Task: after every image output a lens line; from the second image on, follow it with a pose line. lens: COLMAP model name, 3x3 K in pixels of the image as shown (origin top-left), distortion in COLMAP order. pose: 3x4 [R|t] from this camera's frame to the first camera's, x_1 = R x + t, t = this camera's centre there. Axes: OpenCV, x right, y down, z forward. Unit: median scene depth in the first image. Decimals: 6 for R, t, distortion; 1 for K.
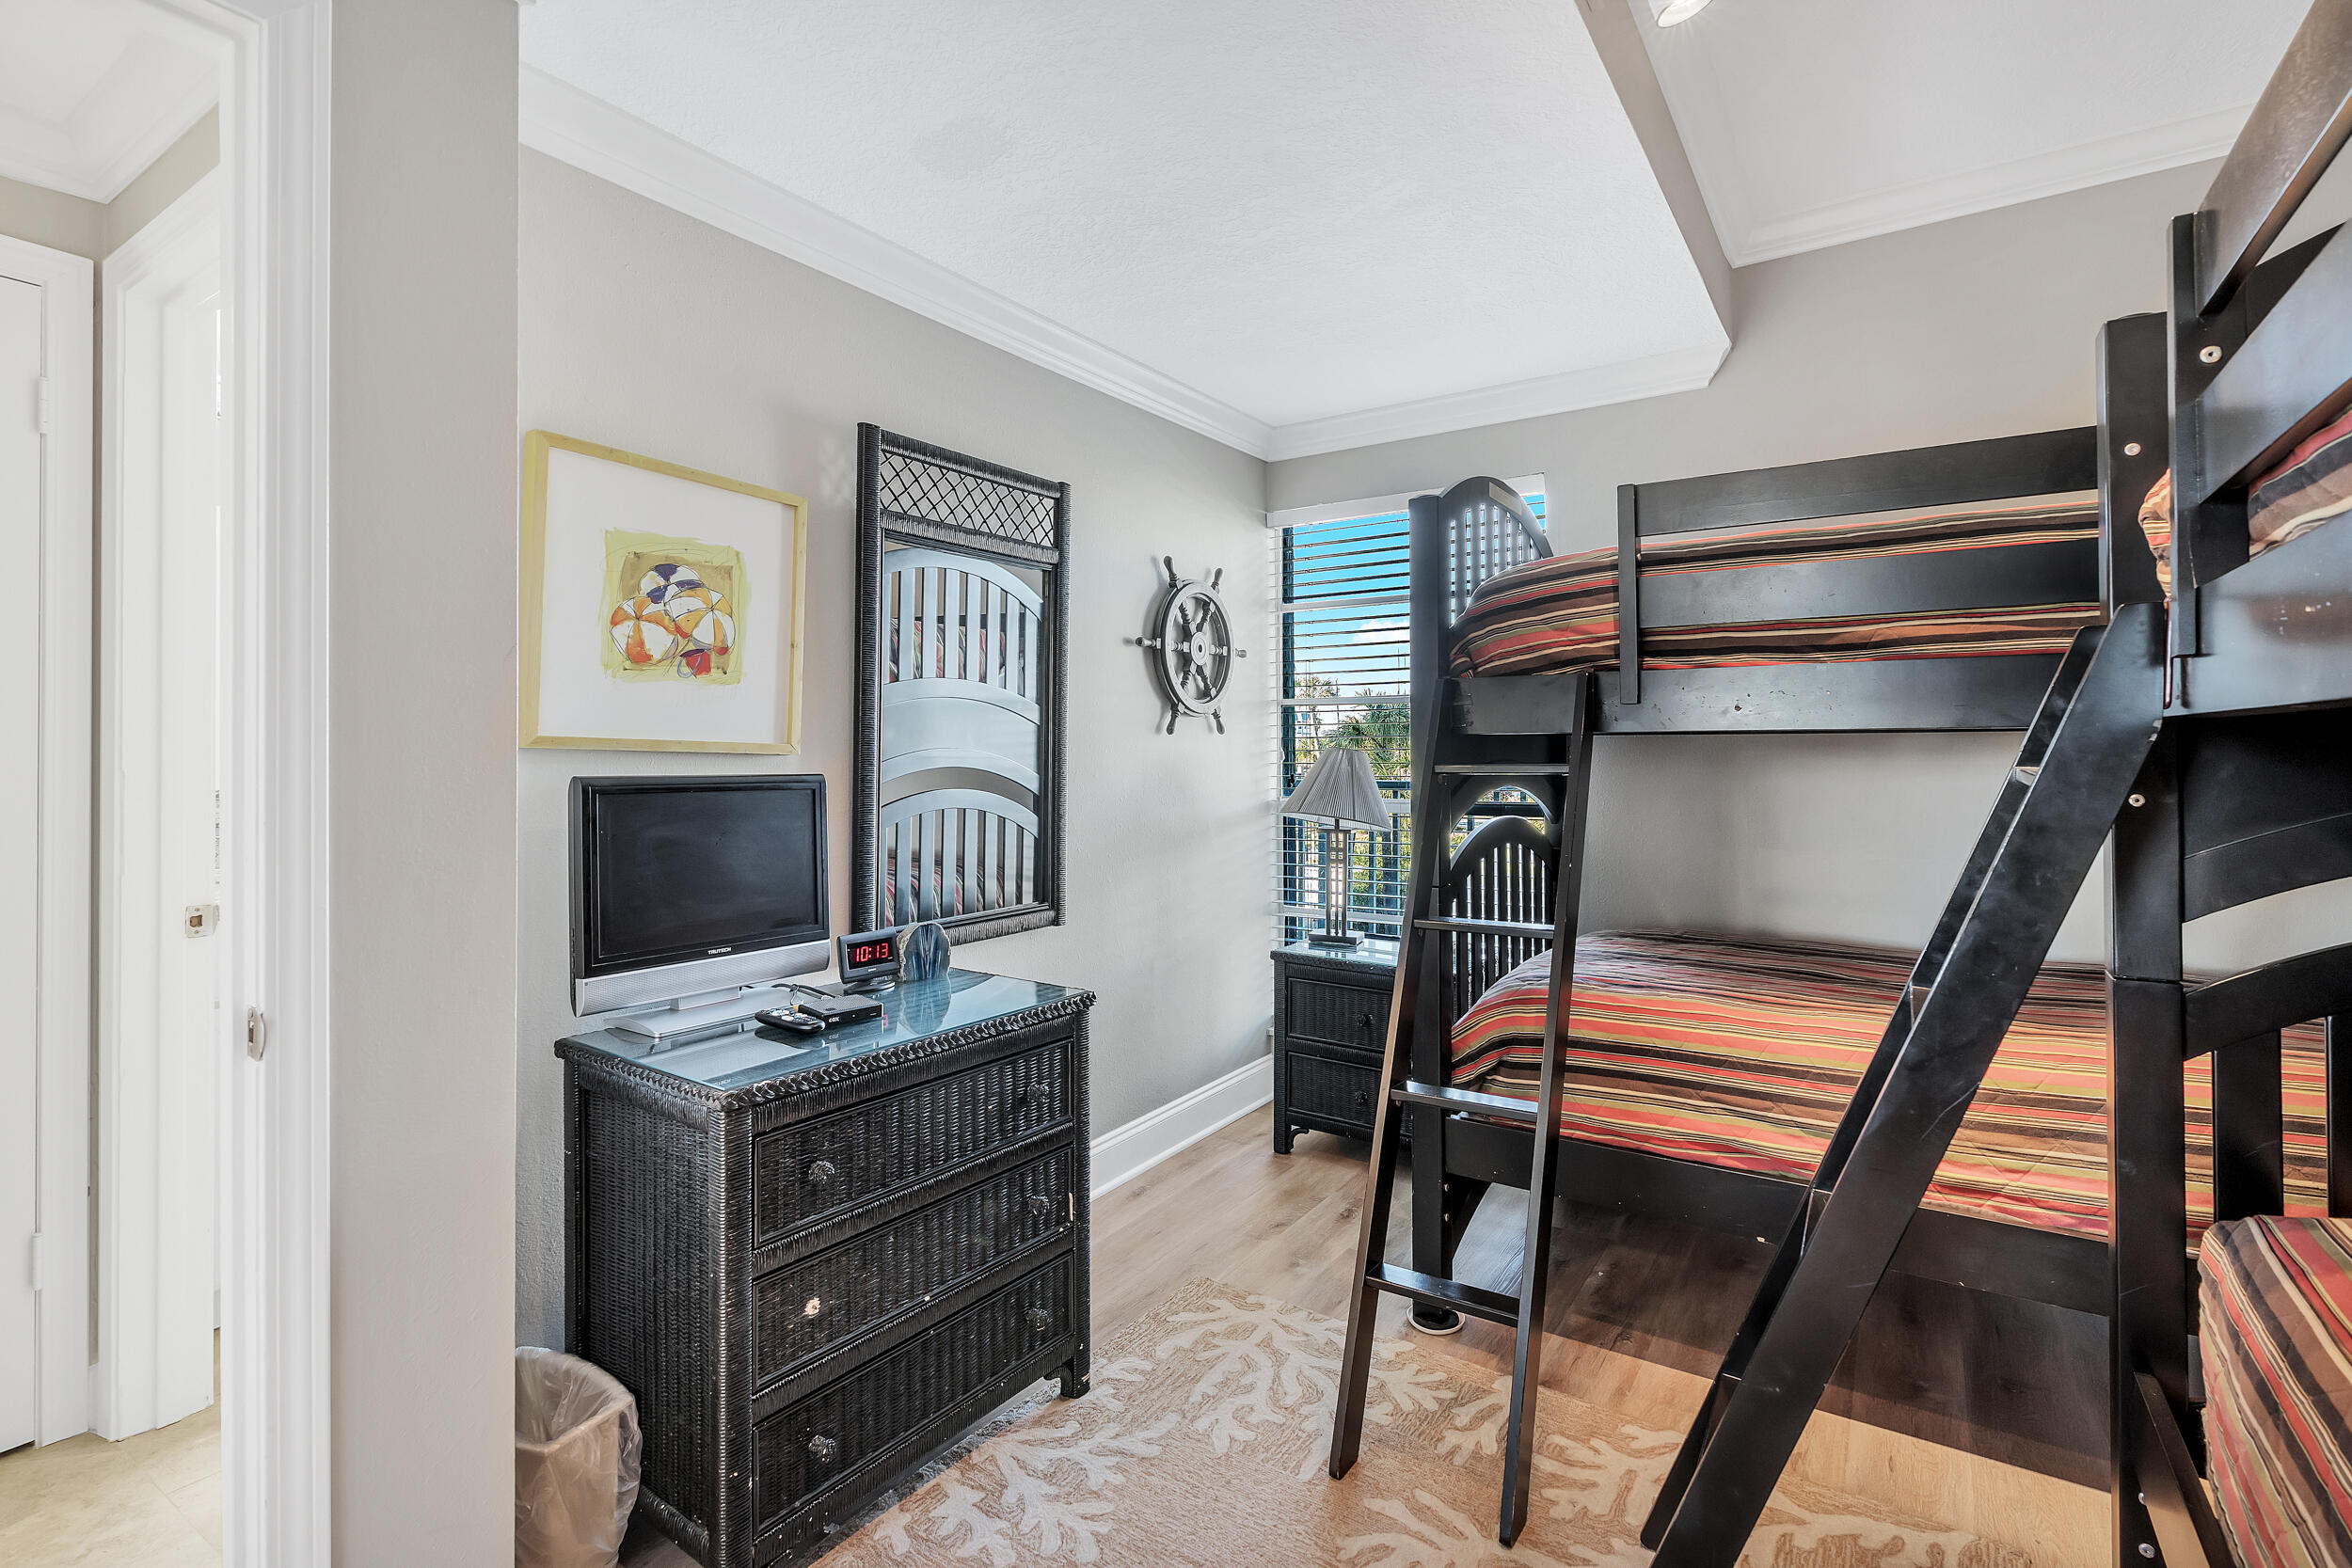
lens RADIAL K [[1086.1, 0, 1193.1], [0, 1086.1, 741.9], [0, 0, 1]] dist [-0.009001, 0.000837]
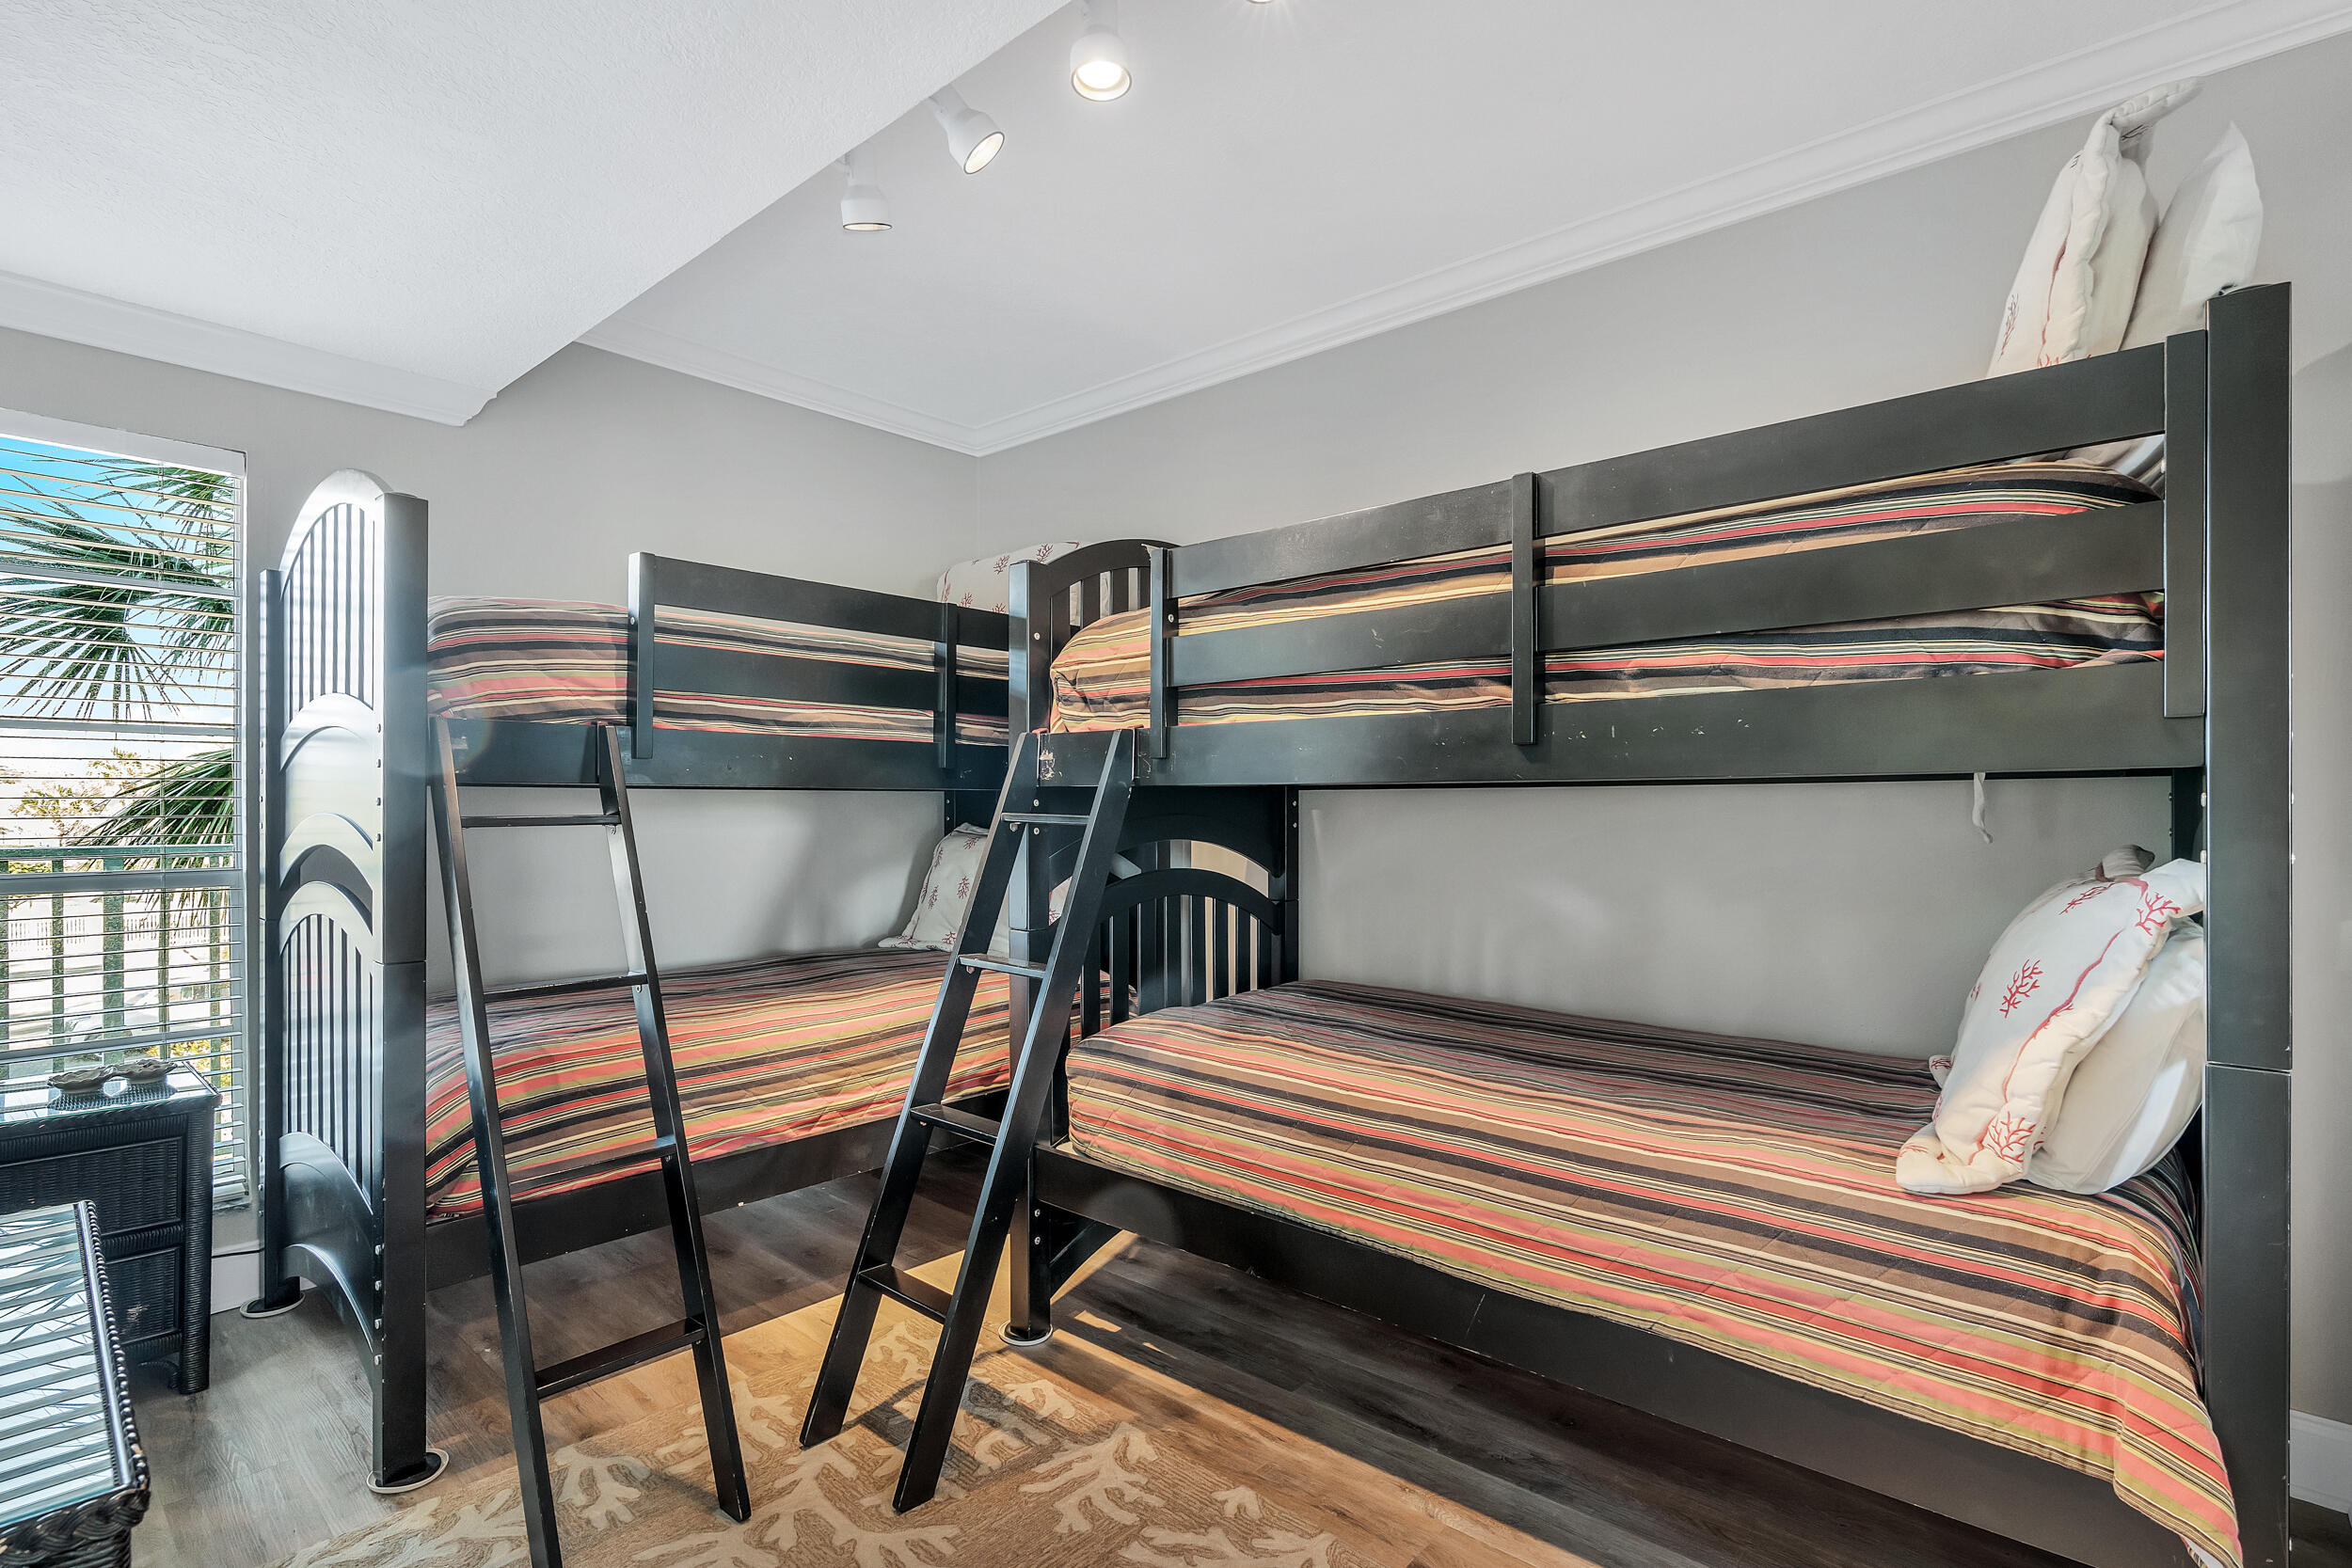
lens RADIAL K [[1098.8, 0, 1188.2], [0, 1098.8, 817.6], [0, 0, 1]] dist [-0.004532, 0.000027]
pose [[0.139719, -0.006890, 0.990167, -0.693143], [-0.010142, 0.999913, 0.008389, 0.010560], [-0.990139, -0.011214, 0.139637, 0.370890]]
